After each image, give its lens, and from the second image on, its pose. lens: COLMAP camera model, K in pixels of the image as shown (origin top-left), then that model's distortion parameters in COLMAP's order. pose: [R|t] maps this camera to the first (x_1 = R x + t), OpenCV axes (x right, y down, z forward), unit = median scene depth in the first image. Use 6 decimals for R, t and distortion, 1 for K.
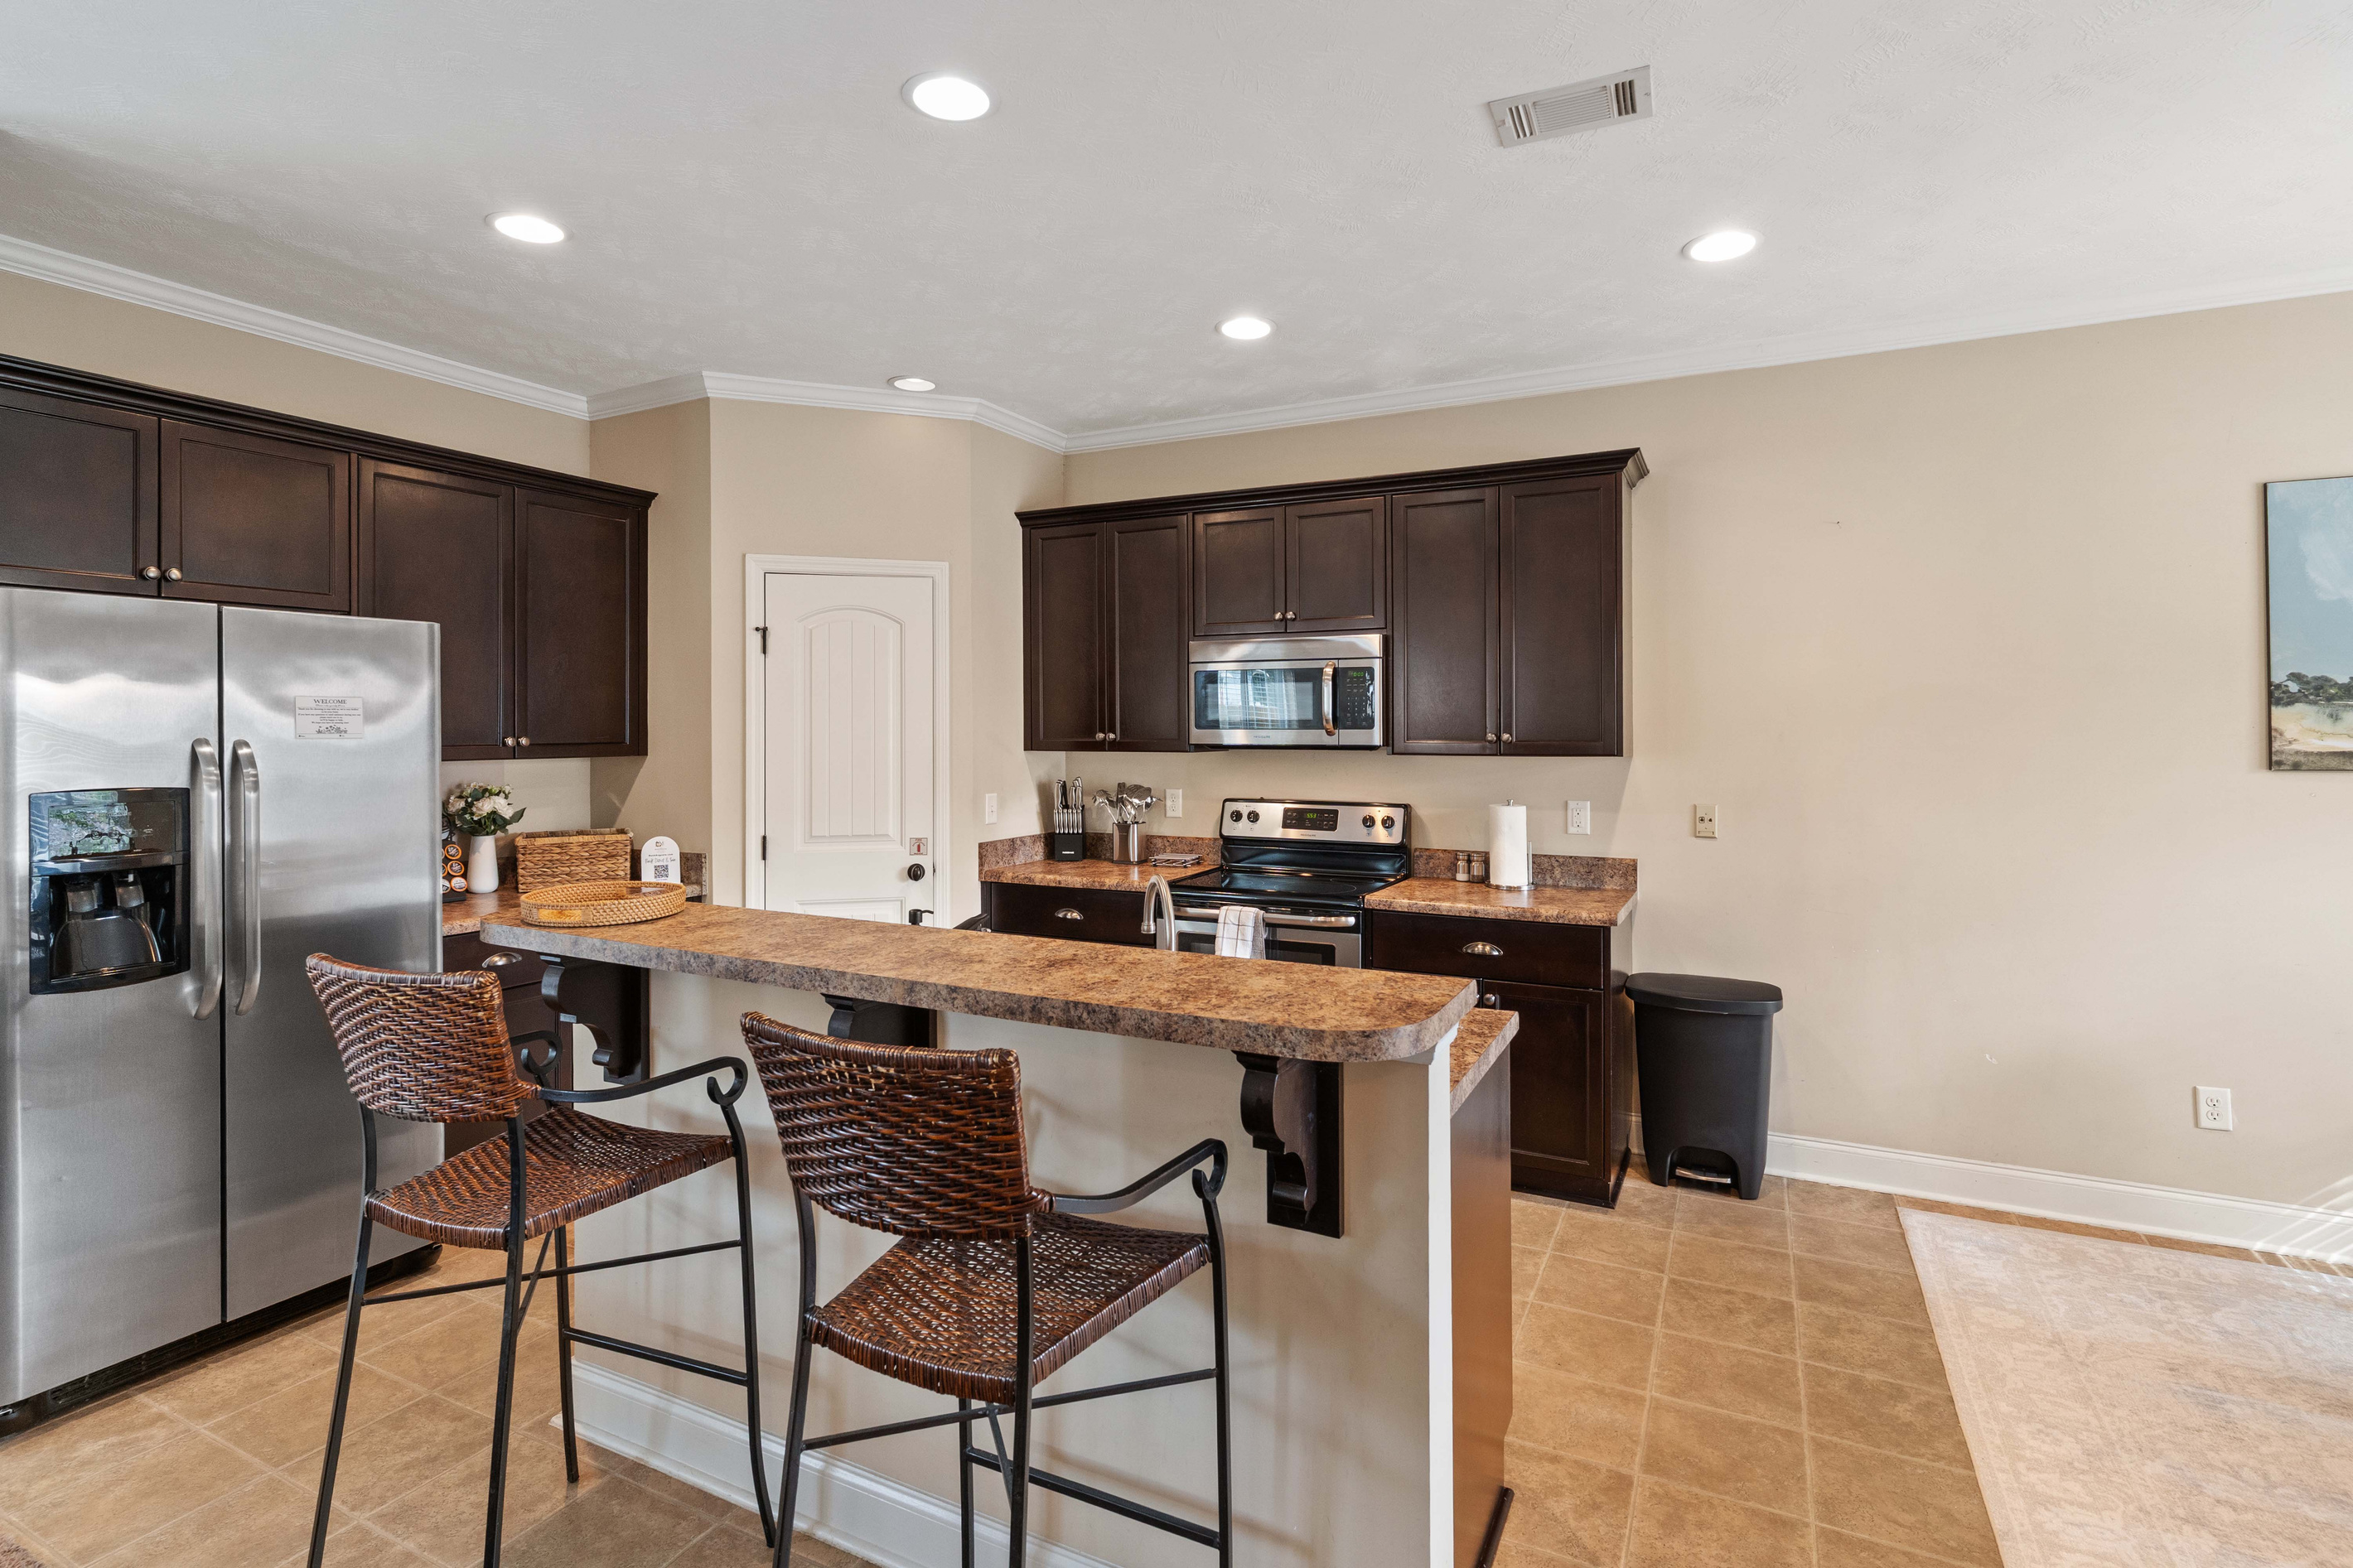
lens RADIAL K [[1134.0, 0, 1159.8], [0, 1134.0, 740.9], [0, 0, 1]] dist [0.000330, -0.000159]
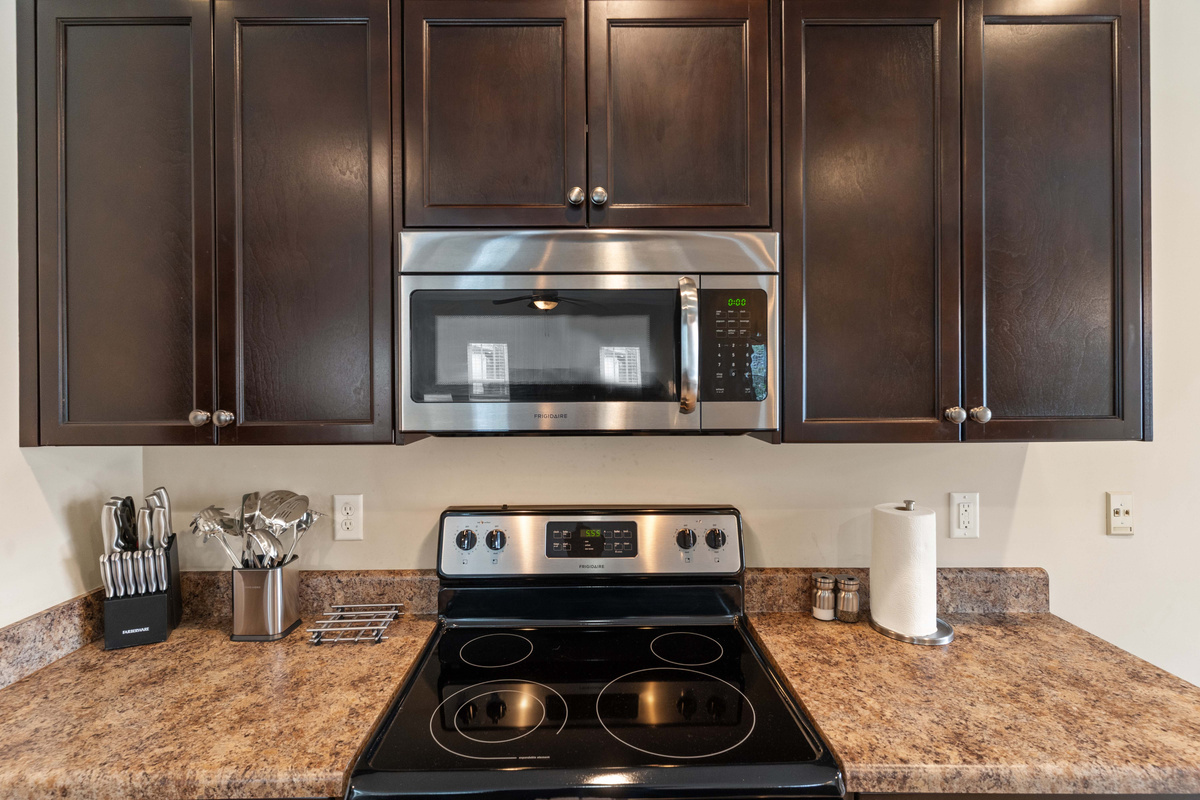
lens RADIAL K [[578.4, 0, 591.9], [0, 578.4, 380.7], [0, 0, 1]] dist [0.000330, -0.000159]
pose [[0.882881, -0.001911, 0.469592, -0.020237], [0.008886, 0.999881, -0.012638, -0.016322], [-0.469512, 0.015330, 0.882793, 0.726784]]
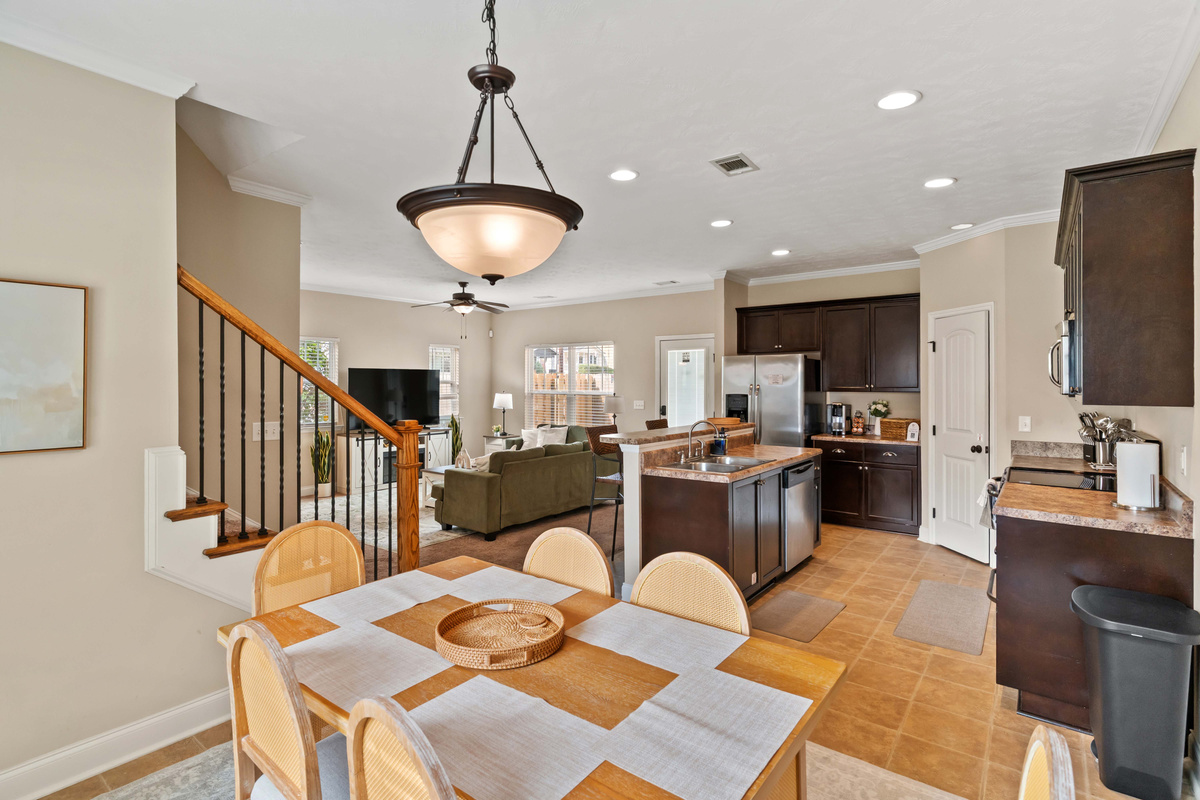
lens RADIAL K [[578.4, 0, 600.4], [0, 578.4, 381.7], [0, 0, 1]] dist [0.000330, -0.000159]
pose [[-0.161382, 0.001190, -0.986891, 0.980063], [-0.008070, 0.999964, 0.002526, -0.008361], [0.986859, 0.008372, -0.161366, 0.473386]]
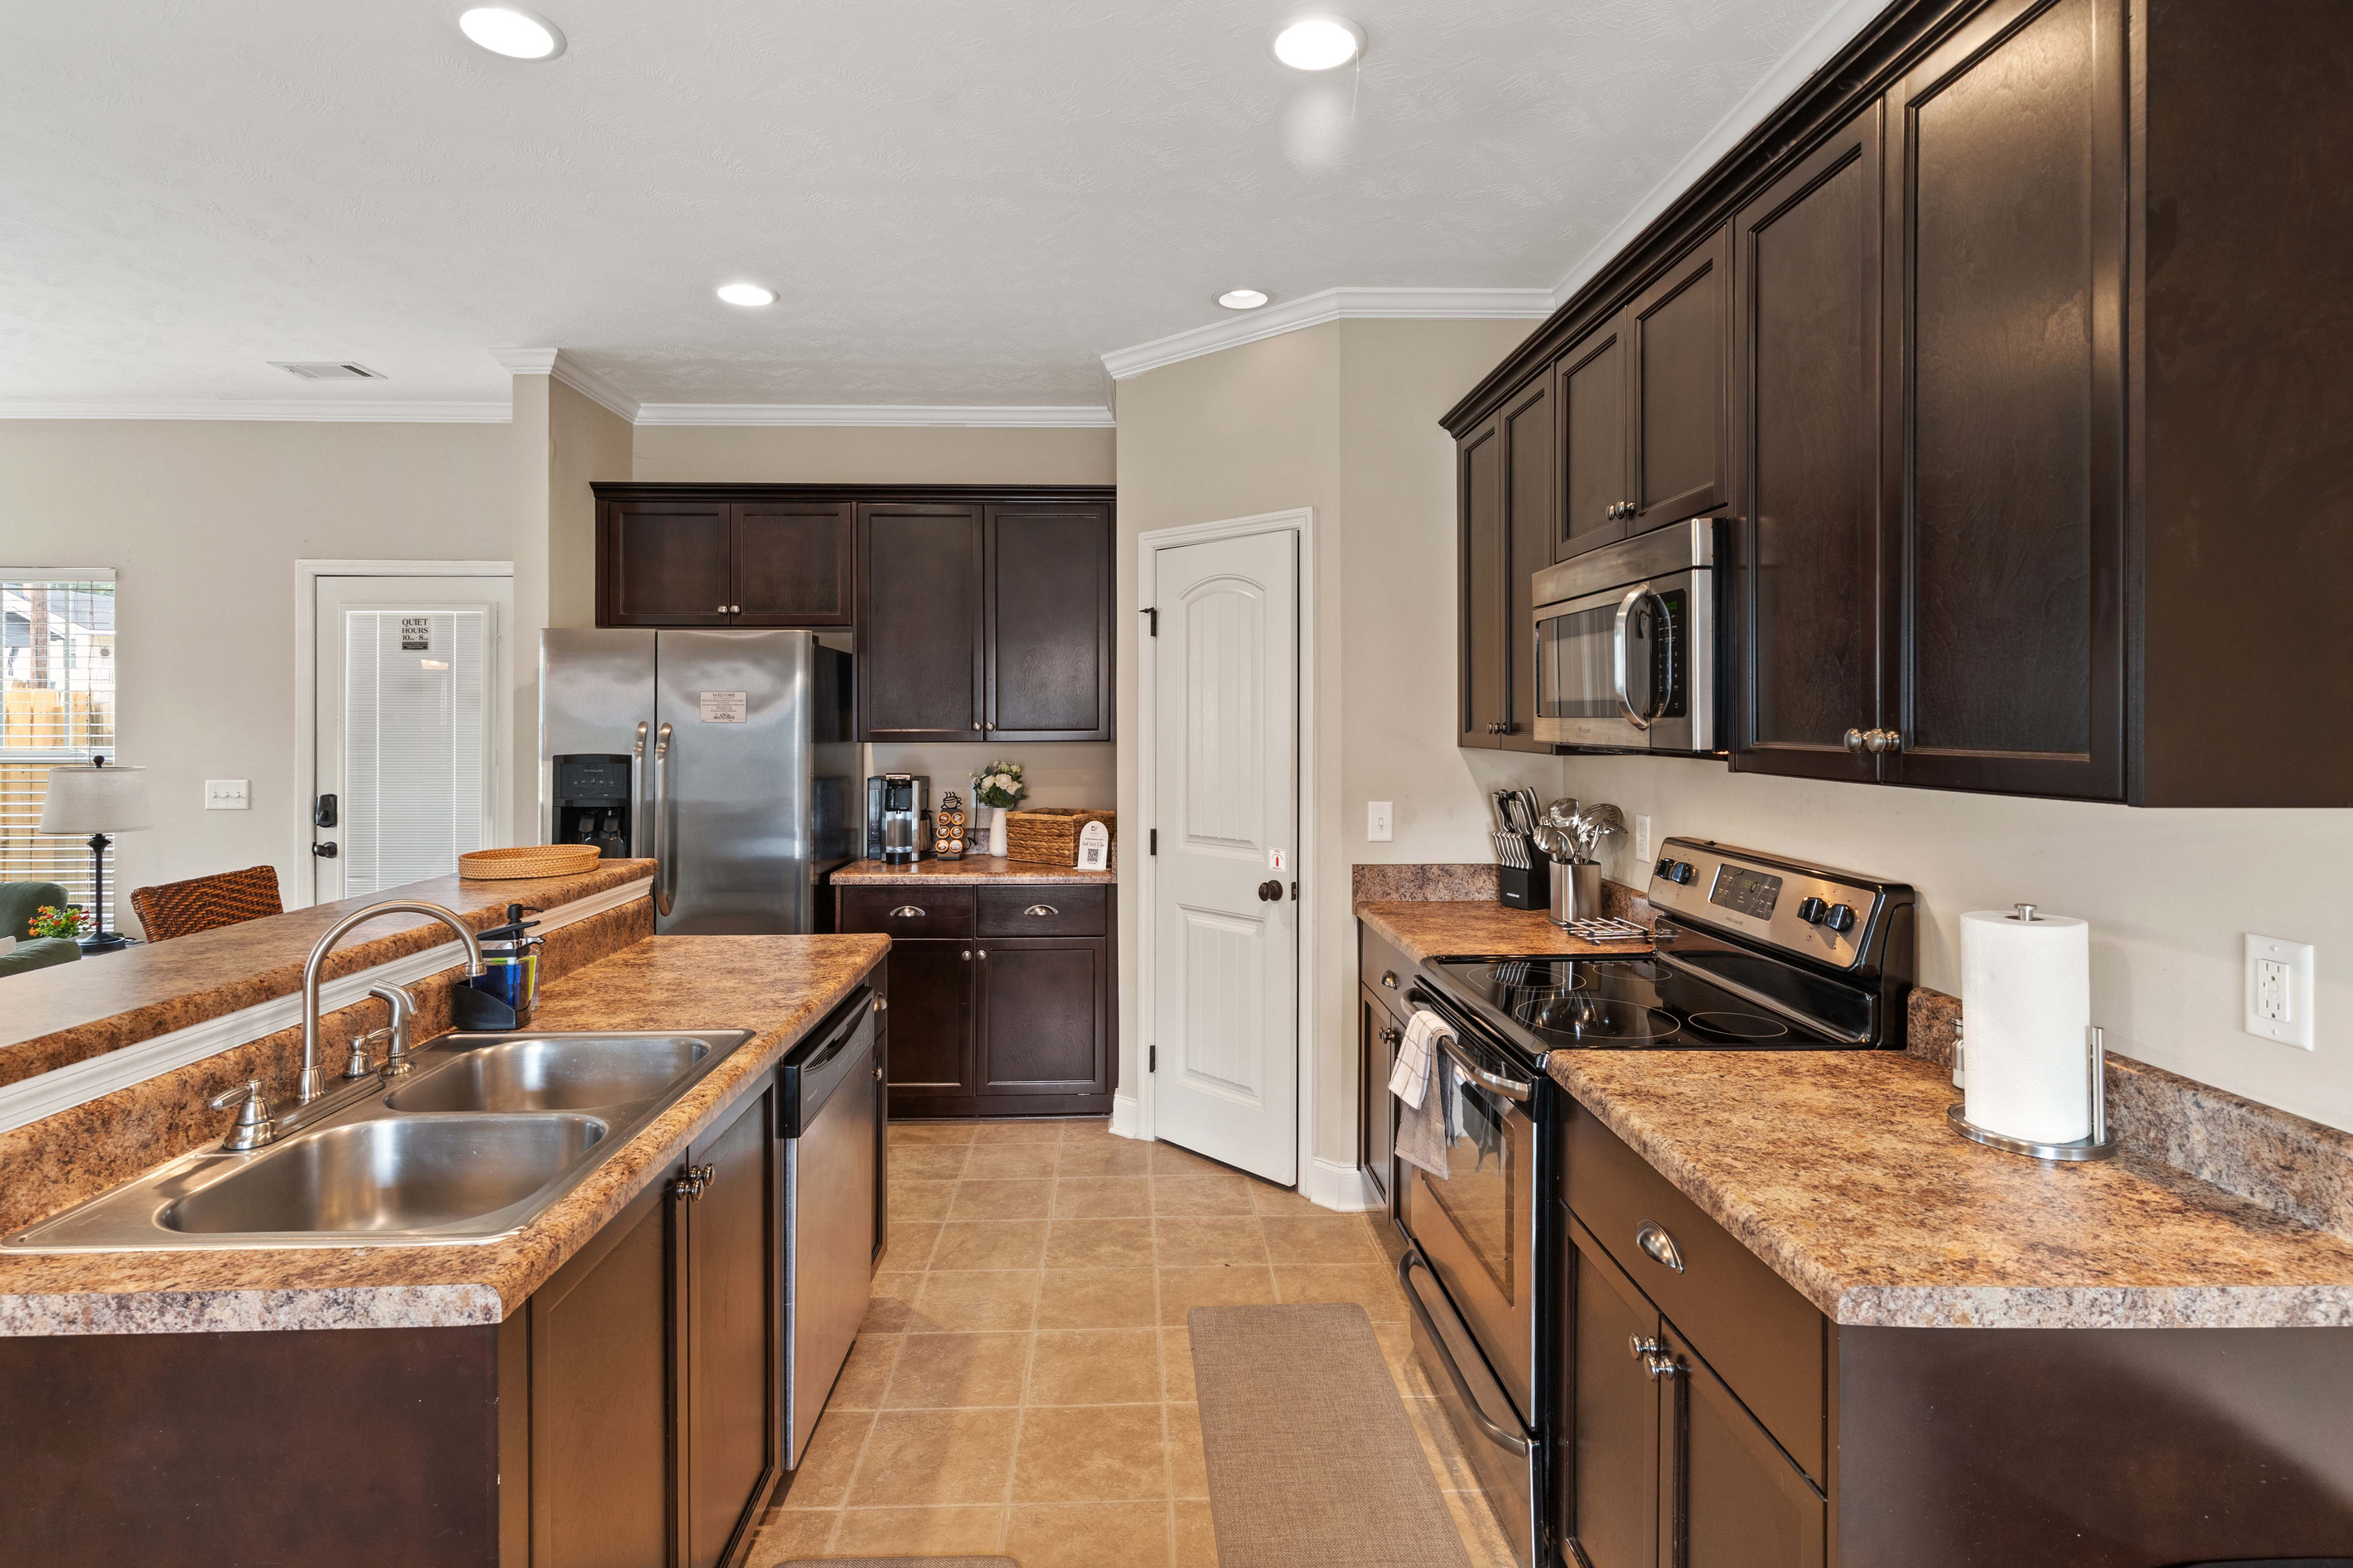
lens RADIAL K [[1134.0, 0, 1162.9], [0, 1134.0, 717.2], [0, 0, 1]] dist [0.000330, -0.000159]
pose [[0.499584, 0.001965, -0.866263, 0.457254], [-0.008743, 0.999958, -0.002774, -0.006573], [0.866221, 0.008960, 0.499580, 0.521827]]
